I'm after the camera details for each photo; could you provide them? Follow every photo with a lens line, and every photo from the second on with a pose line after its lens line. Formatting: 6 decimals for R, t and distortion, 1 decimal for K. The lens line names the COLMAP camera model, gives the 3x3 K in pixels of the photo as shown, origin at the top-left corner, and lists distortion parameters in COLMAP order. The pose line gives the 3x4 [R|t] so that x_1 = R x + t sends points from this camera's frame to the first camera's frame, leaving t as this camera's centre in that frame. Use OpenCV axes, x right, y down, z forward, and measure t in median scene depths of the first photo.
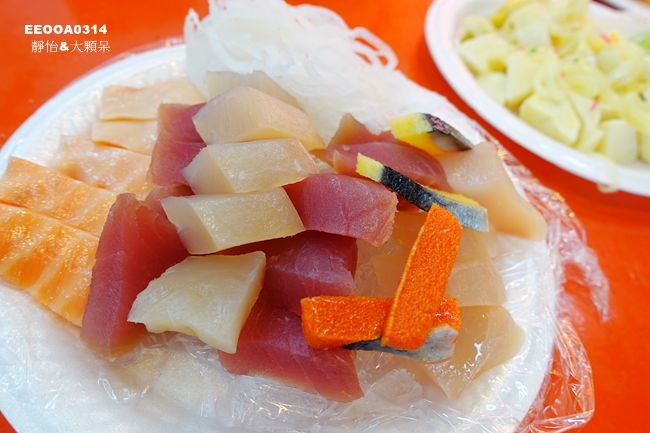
lens RADIAL K [[446.7, 0, 325.0], [0, 446.7, 216.5], [0, 0, 1]] dist [0.042263, 0.001082]
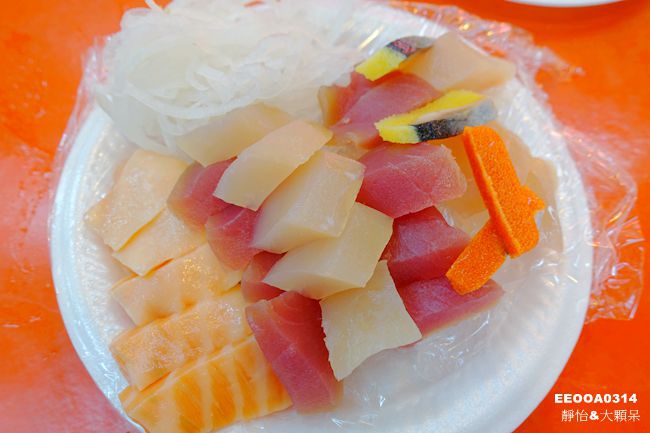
lens RADIAL K [[446.7, 0, 325.0], [0, 446.7, 216.5], [0, 0, 1]] dist [0.042263, 0.001082]
pose [[0.764695, -0.634160, 0.114381, -0.281979], [0.560195, 0.741947, 0.368369, -0.452091], [-0.318470, -0.217614, 0.922616, 0.032578]]
